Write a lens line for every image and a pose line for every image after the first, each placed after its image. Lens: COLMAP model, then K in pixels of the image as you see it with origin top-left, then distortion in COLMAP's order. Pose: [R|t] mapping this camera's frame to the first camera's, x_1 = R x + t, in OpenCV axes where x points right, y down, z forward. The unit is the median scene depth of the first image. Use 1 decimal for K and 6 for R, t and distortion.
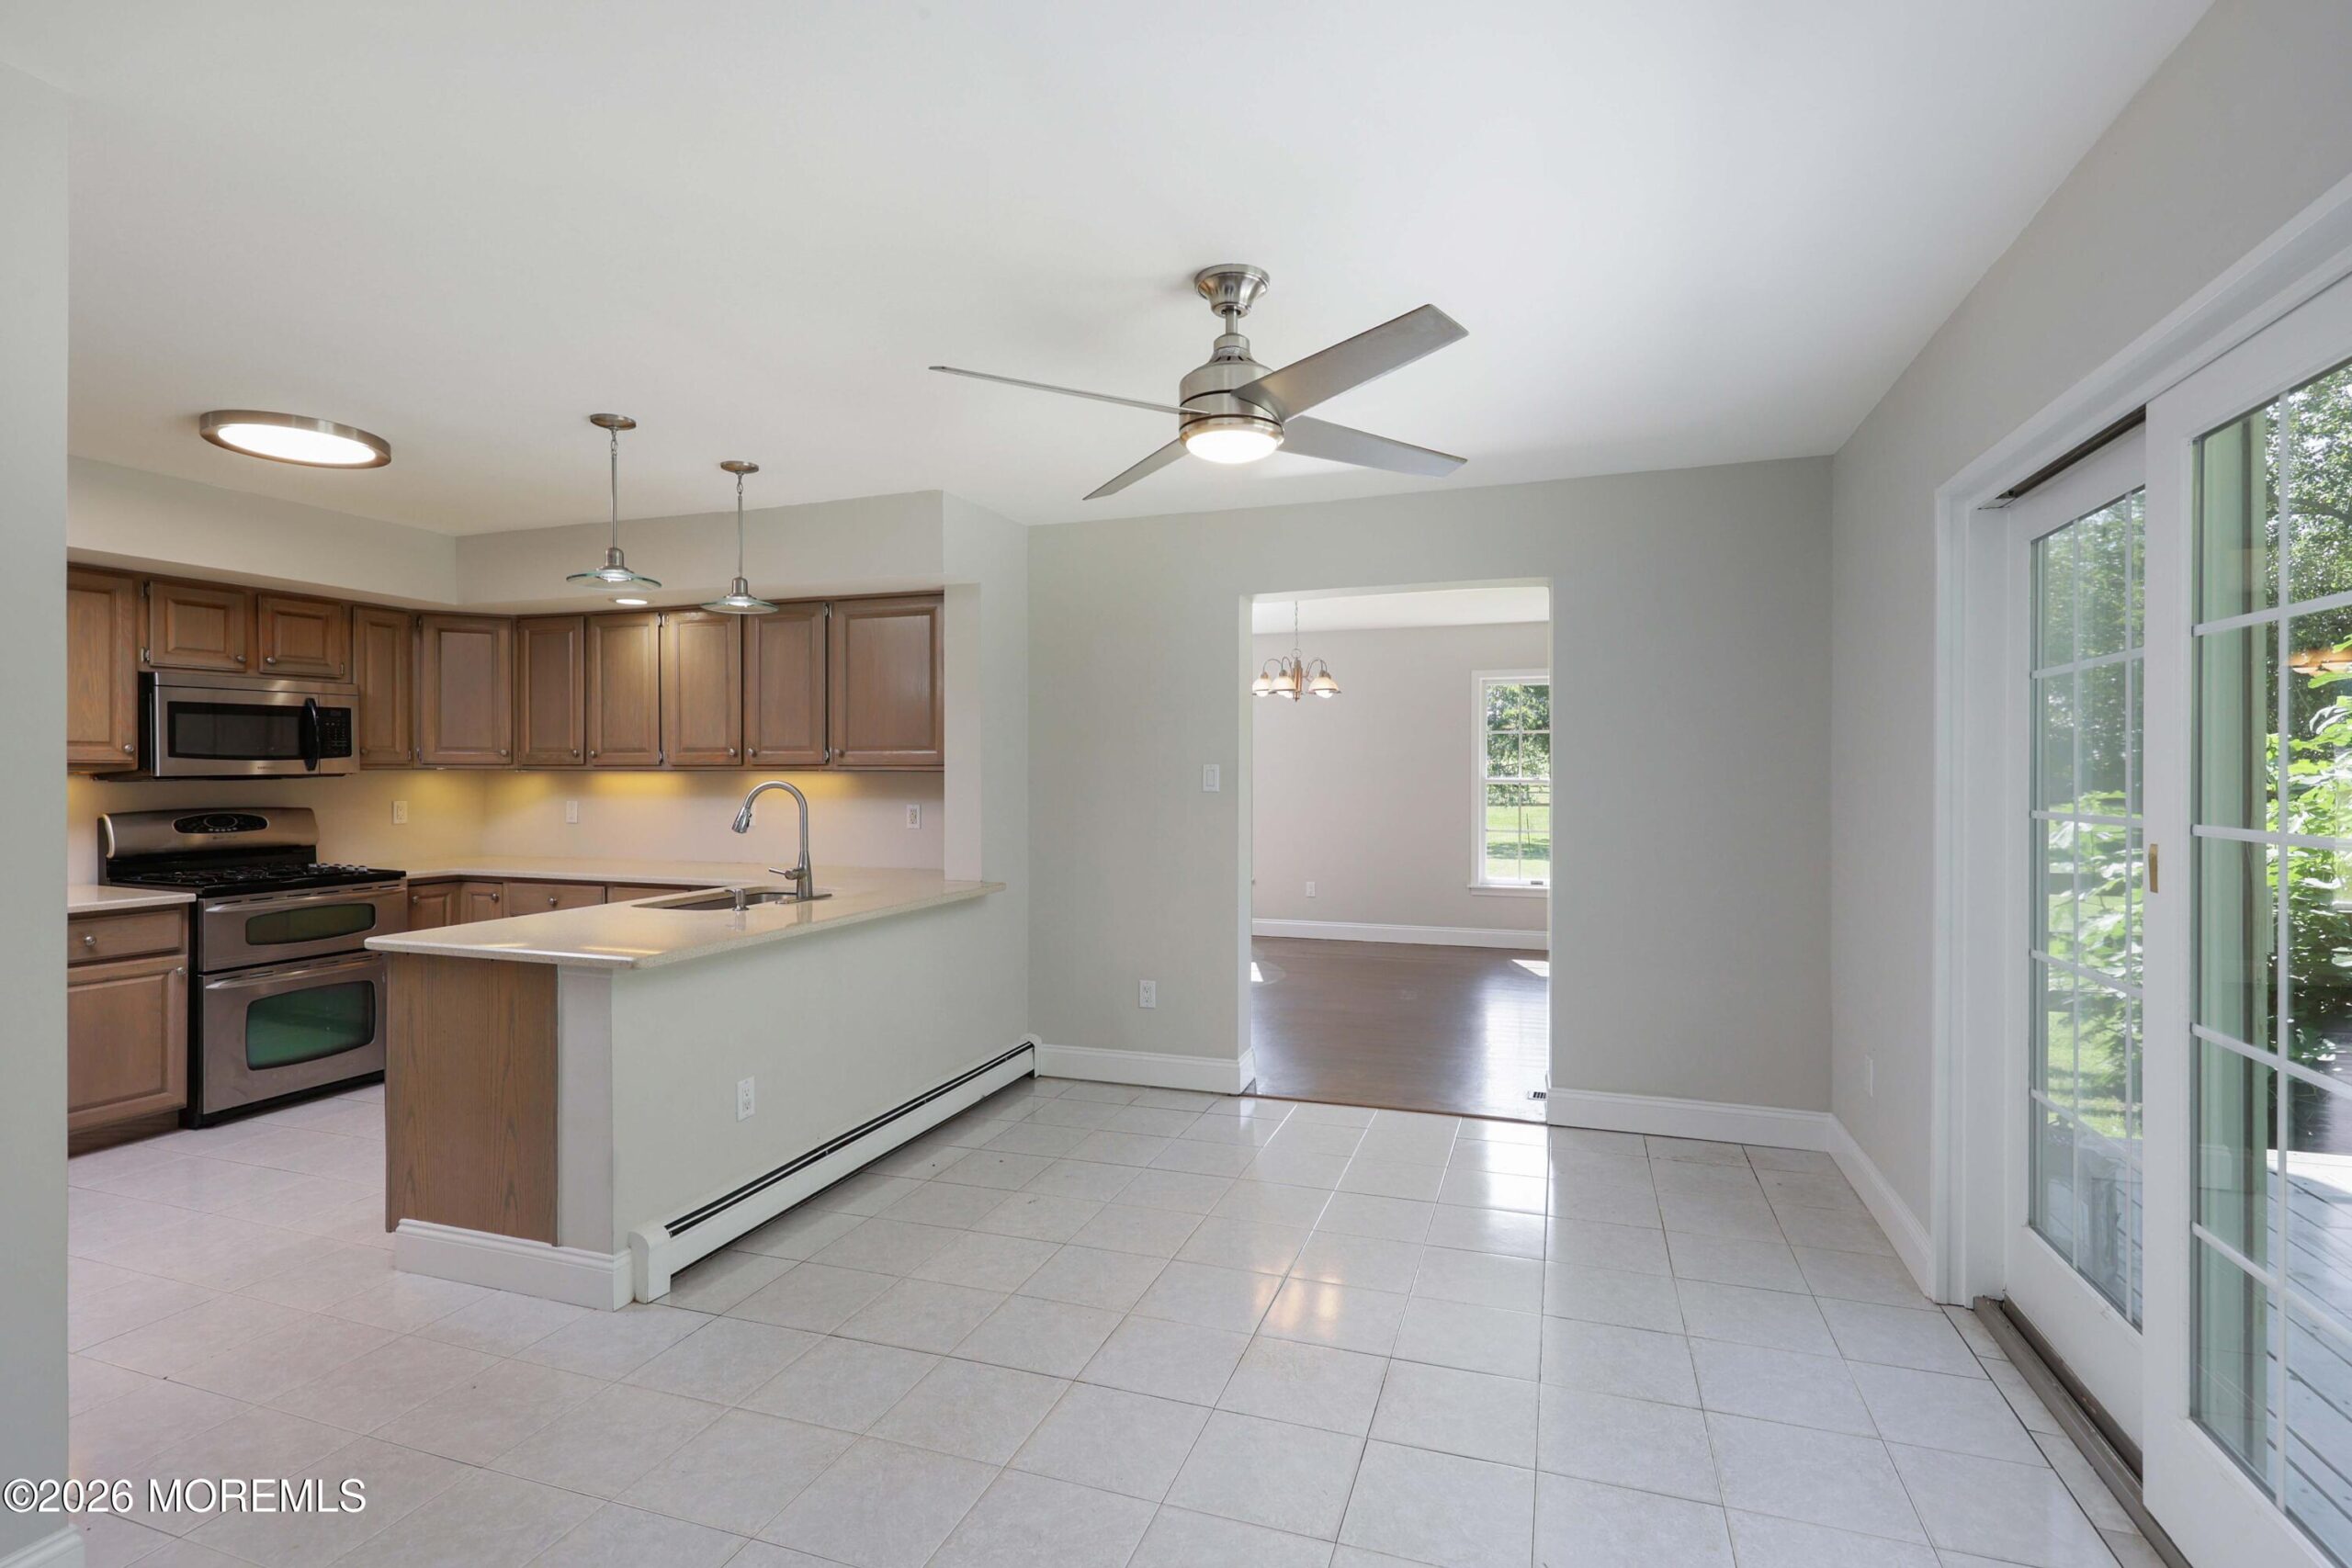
lens RADIAL K [[1131.8, 0, 1162.9], [0, 1131.8, 782.5], [0, 0, 1]] dist [0.009392, 0.000359]
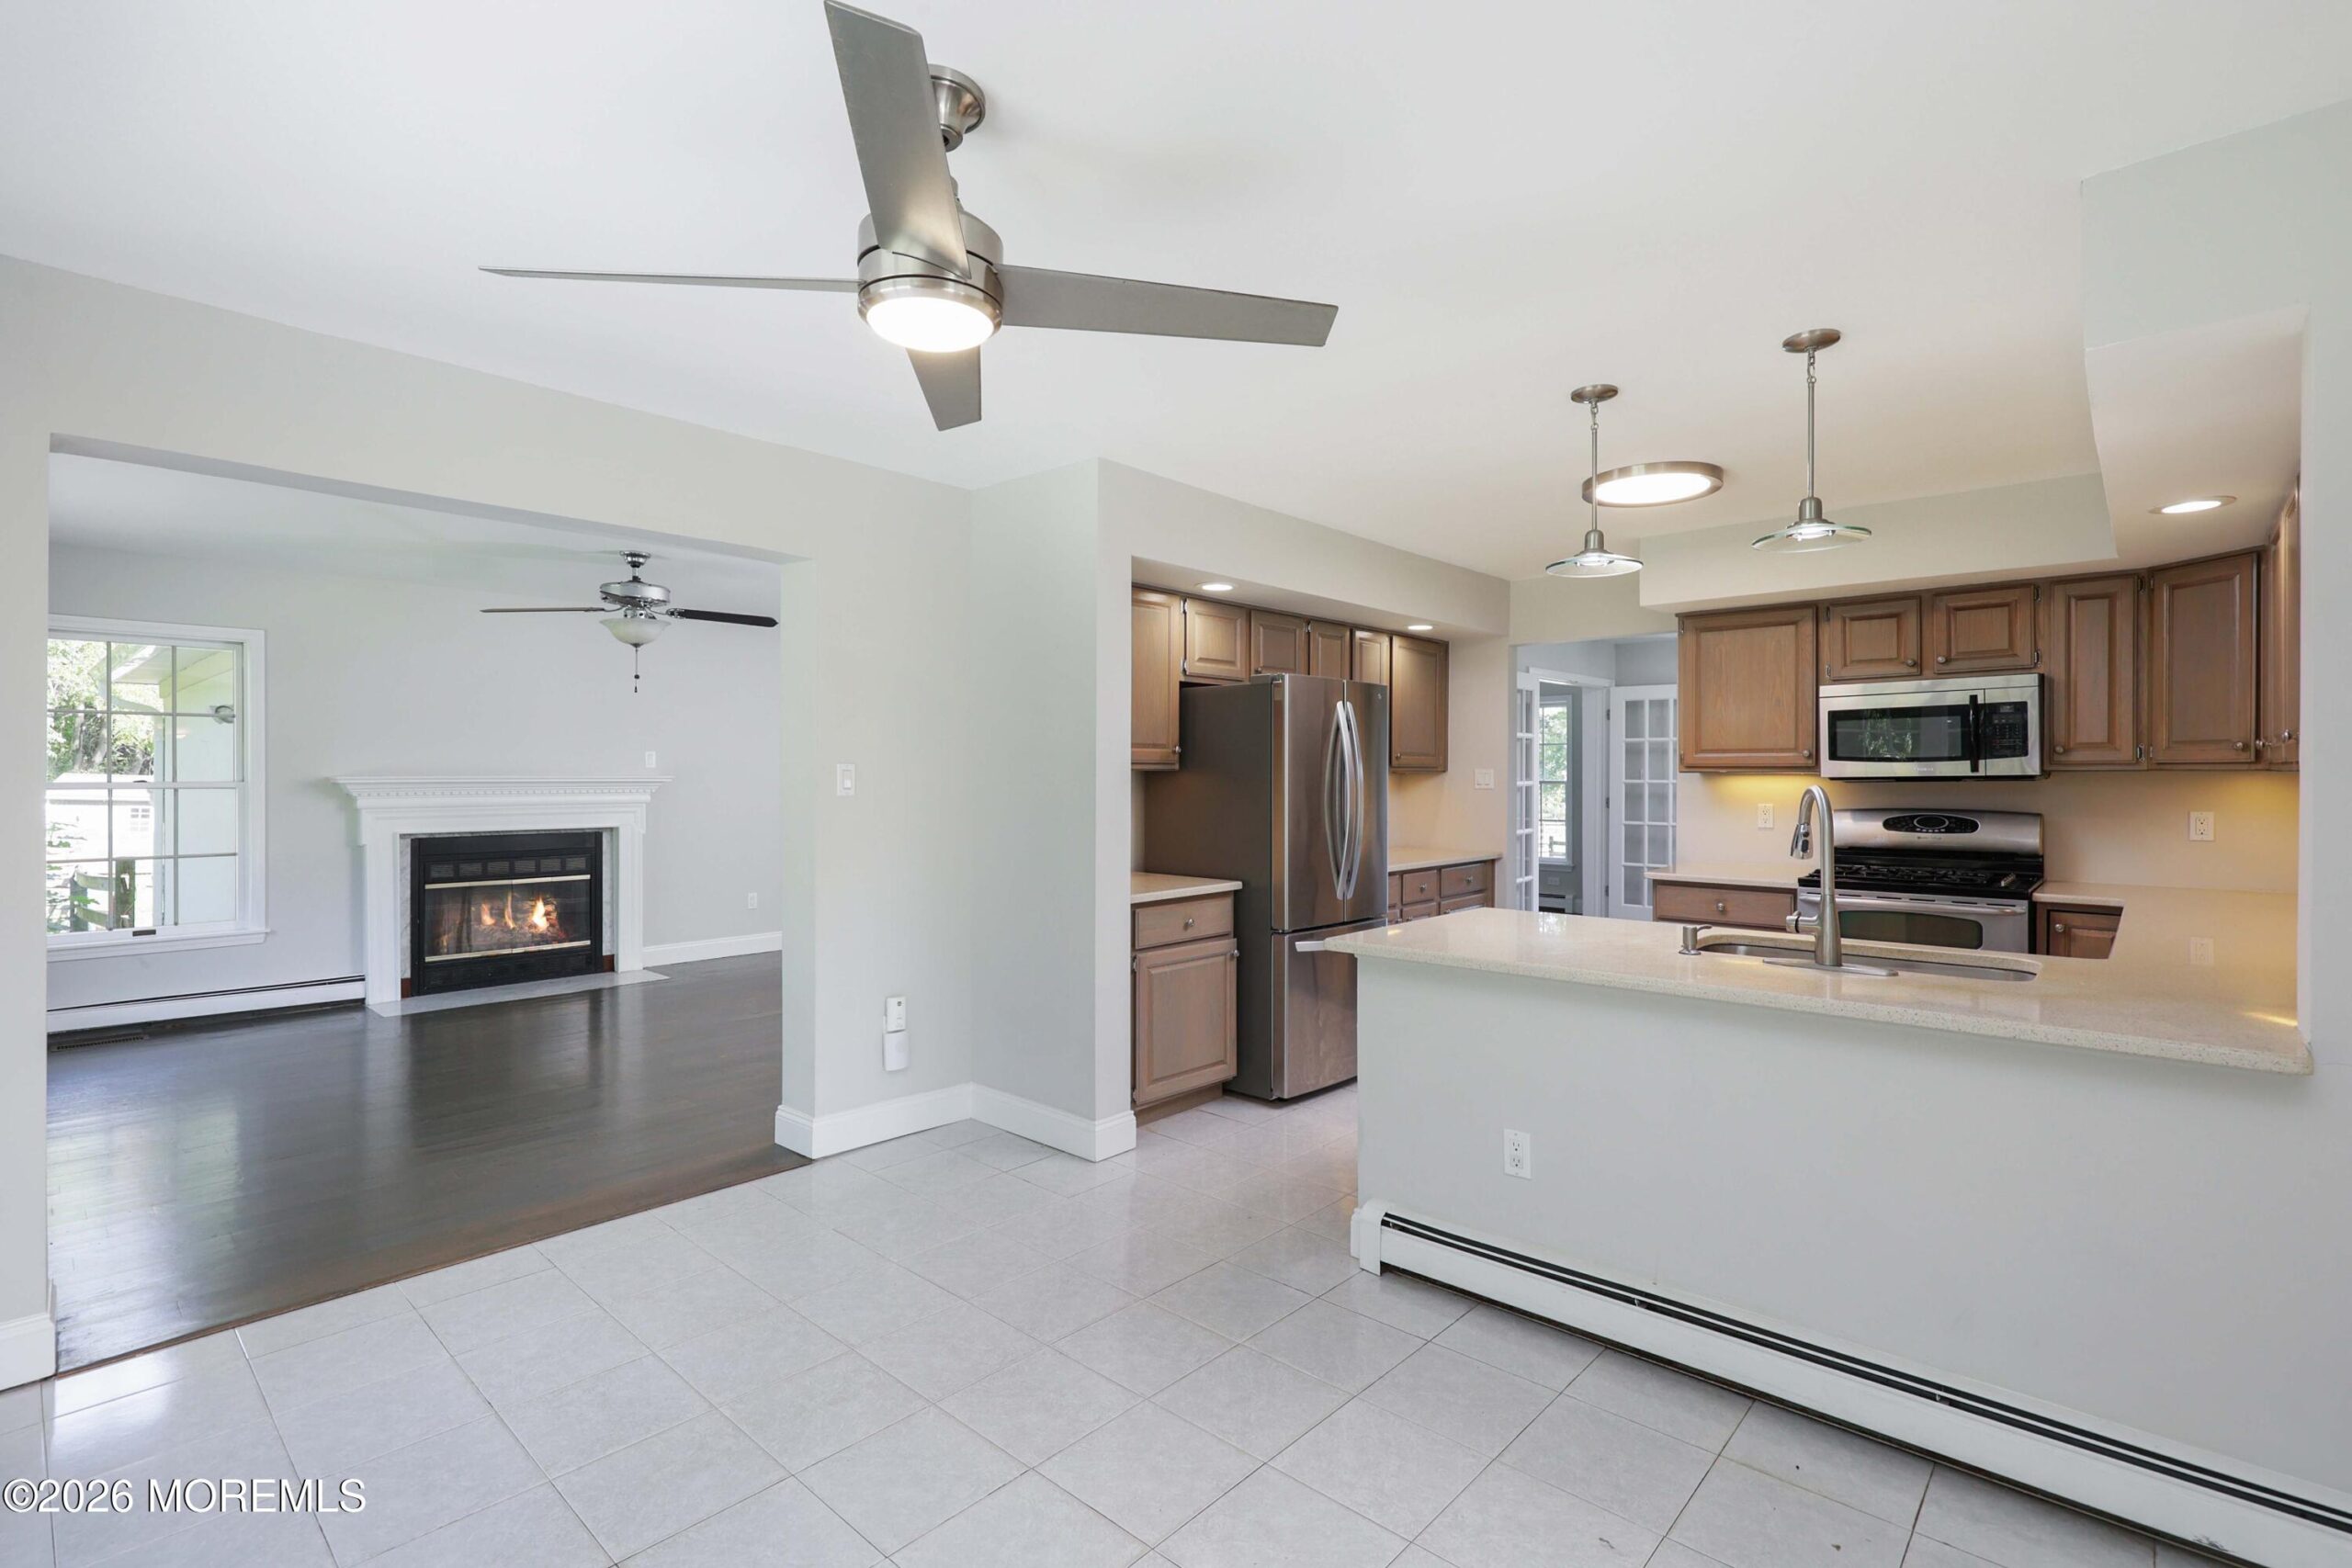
lens RADIAL K [[1089.2, 0, 1174.8], [0, 1089.2, 797.0], [0, 0, 1]] dist [0.004207, 0.000431]
pose [[-0.391342, 0.021866, -0.919985, 0.353583], [-0.006604, 0.999625, 0.026568, -0.010112], [0.920221, 0.016473, -0.391051, 0.778332]]
